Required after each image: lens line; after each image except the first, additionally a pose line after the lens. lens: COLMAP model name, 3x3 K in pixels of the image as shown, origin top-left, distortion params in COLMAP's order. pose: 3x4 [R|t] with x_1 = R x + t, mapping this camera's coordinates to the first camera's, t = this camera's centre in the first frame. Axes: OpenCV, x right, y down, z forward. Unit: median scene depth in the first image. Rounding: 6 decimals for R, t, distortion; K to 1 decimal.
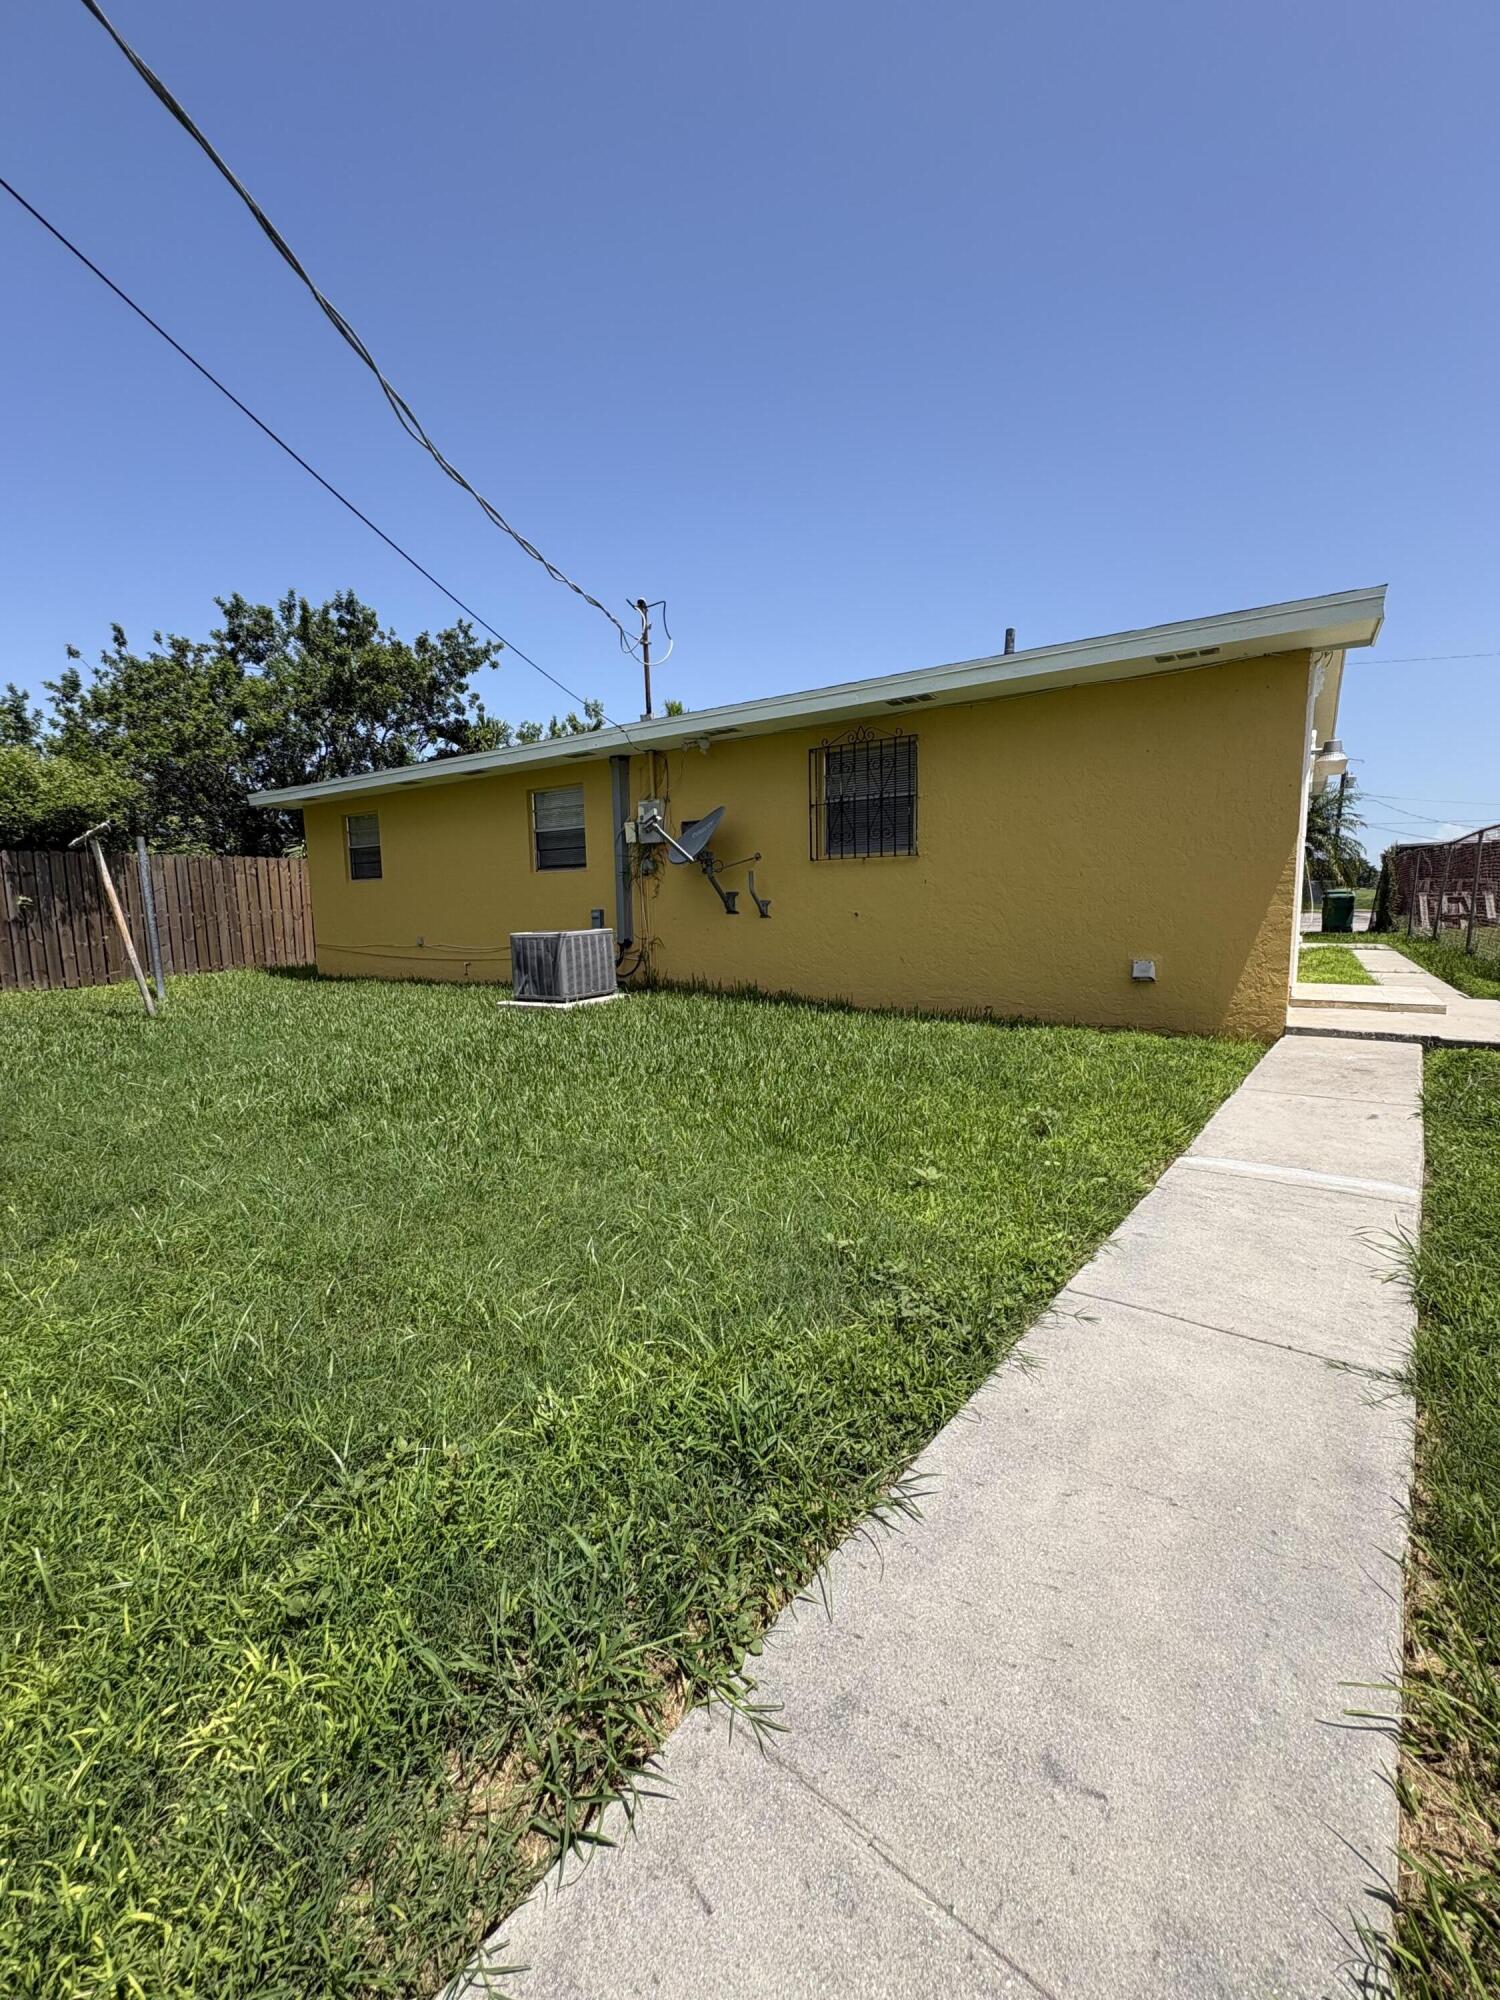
lens RADIAL K [[796.3, 0, 751.7], [0, 796.3, 1002.8], [0, 0, 1]] dist [0.007666, -0.000307]
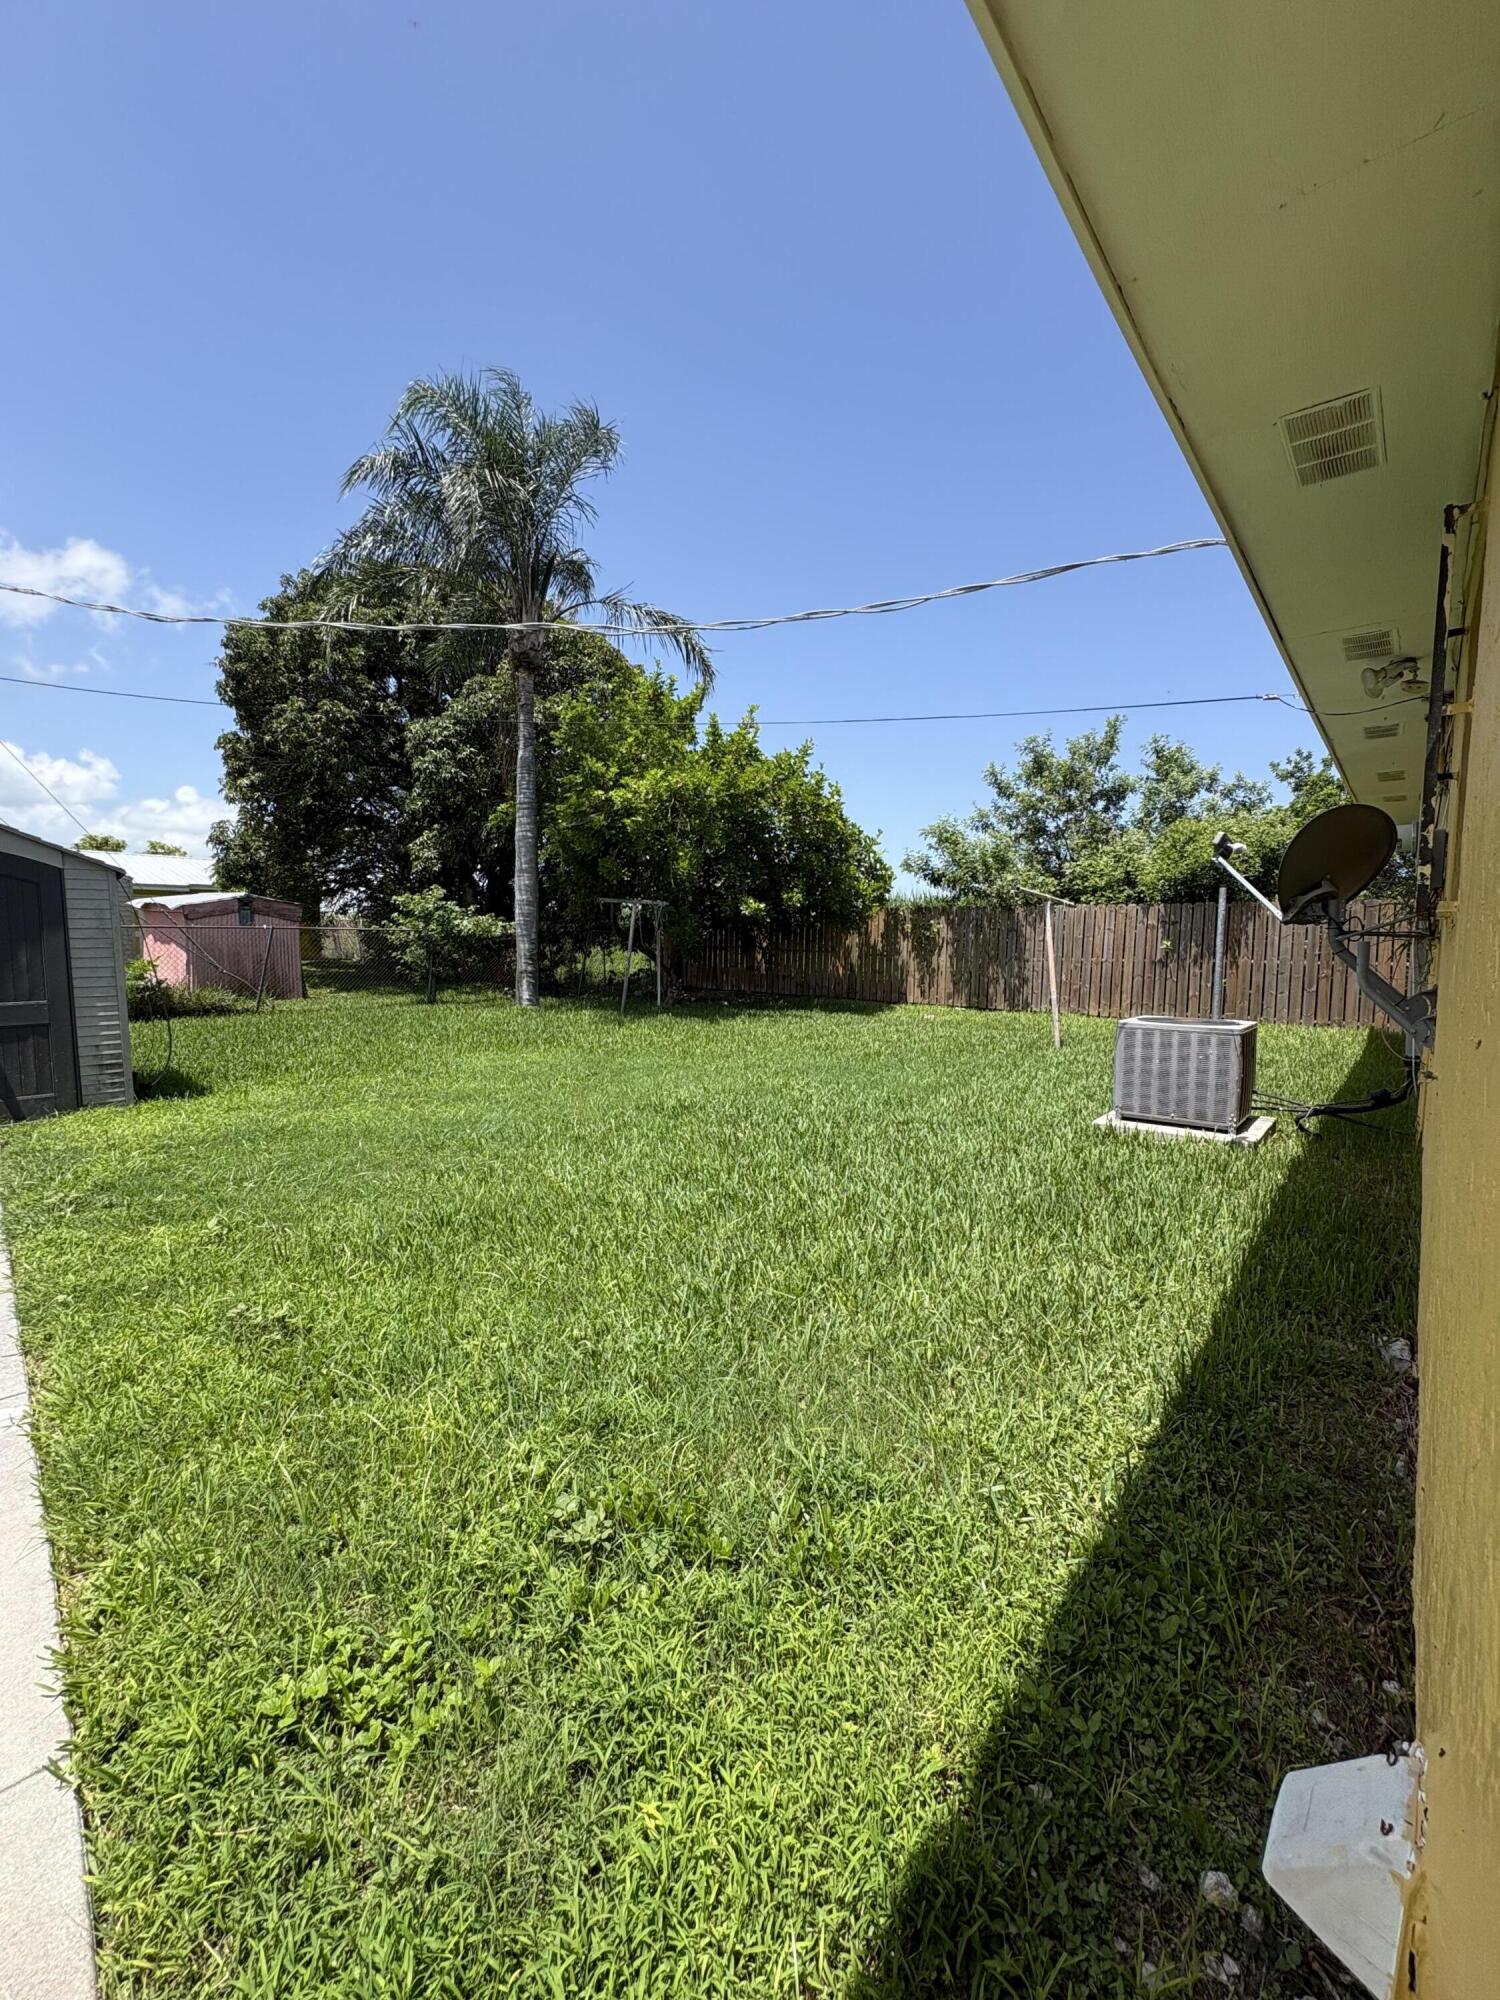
lens RADIAL K [[796.3, 0, 750.5], [0, 796.3, 1001.6], [0, 0, 1]] dist [0.007666, -0.000307]
pose [[-0.105555, 0.104237, -0.988935, 1.173885], [-0.136978, 0.983487, 0.118283, -0.333747], [0.984934, 0.147947, -0.089534, 1.692778]]
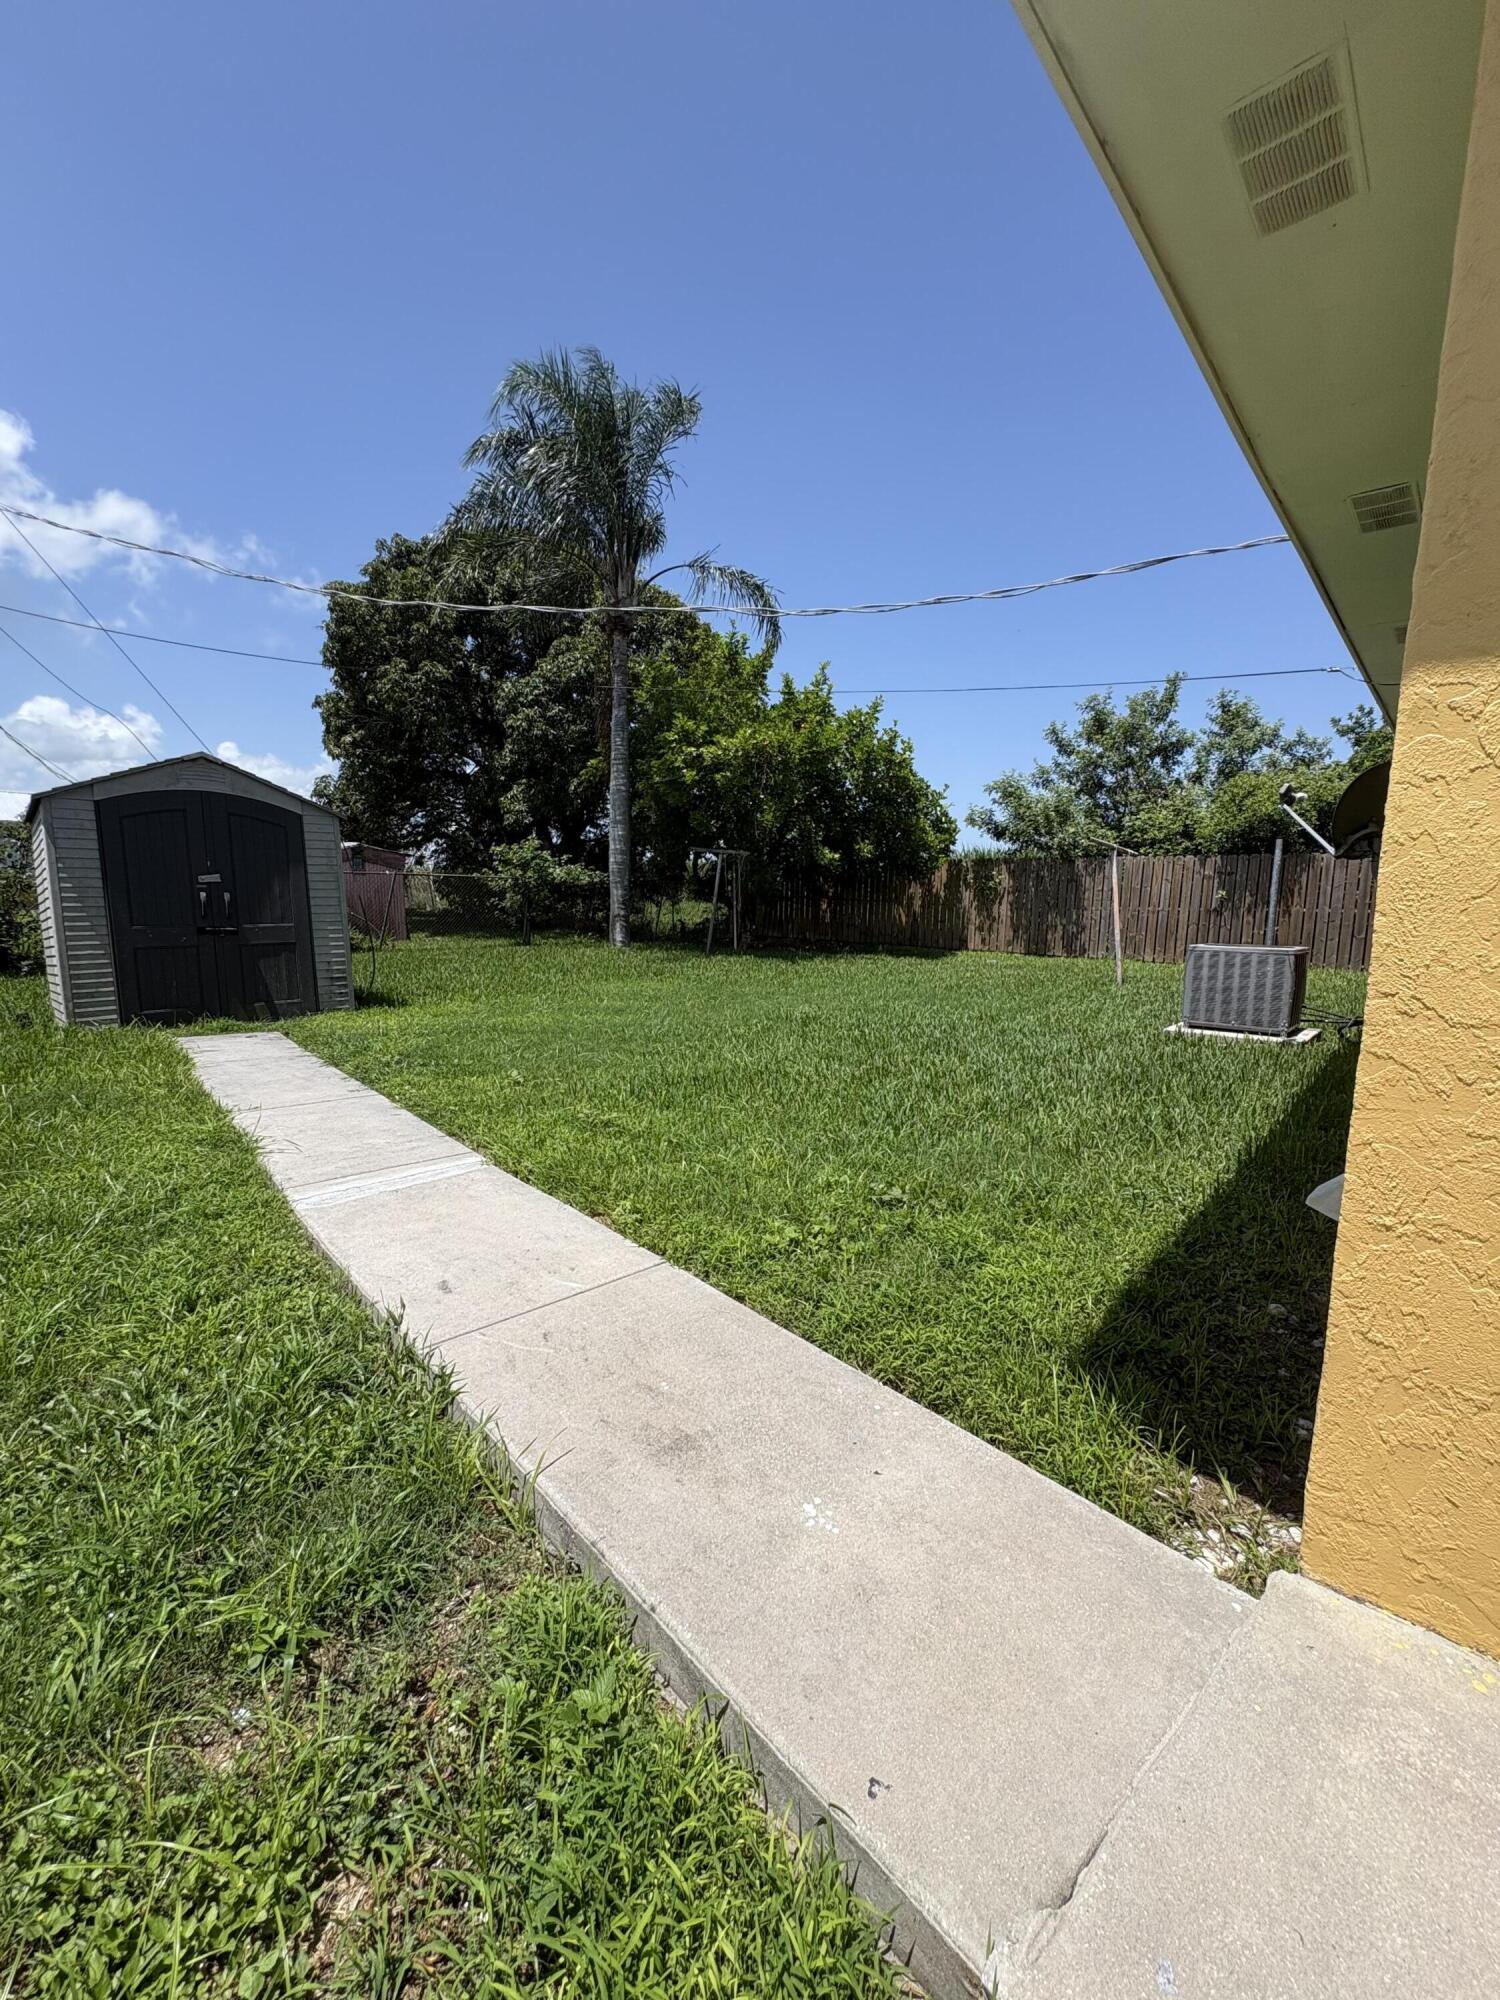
lens RADIAL K [[796.3, 0, 750.7], [0, 796.3, 999.0], [0, 0, 1]] dist [0.007666, -0.000307]
pose [[-0.147297, 0.151202, -0.977467, 1.561555], [-0.141966, 0.974782, 0.172180, -0.260048], [0.978851, 0.164129, -0.122116, 1.507673]]
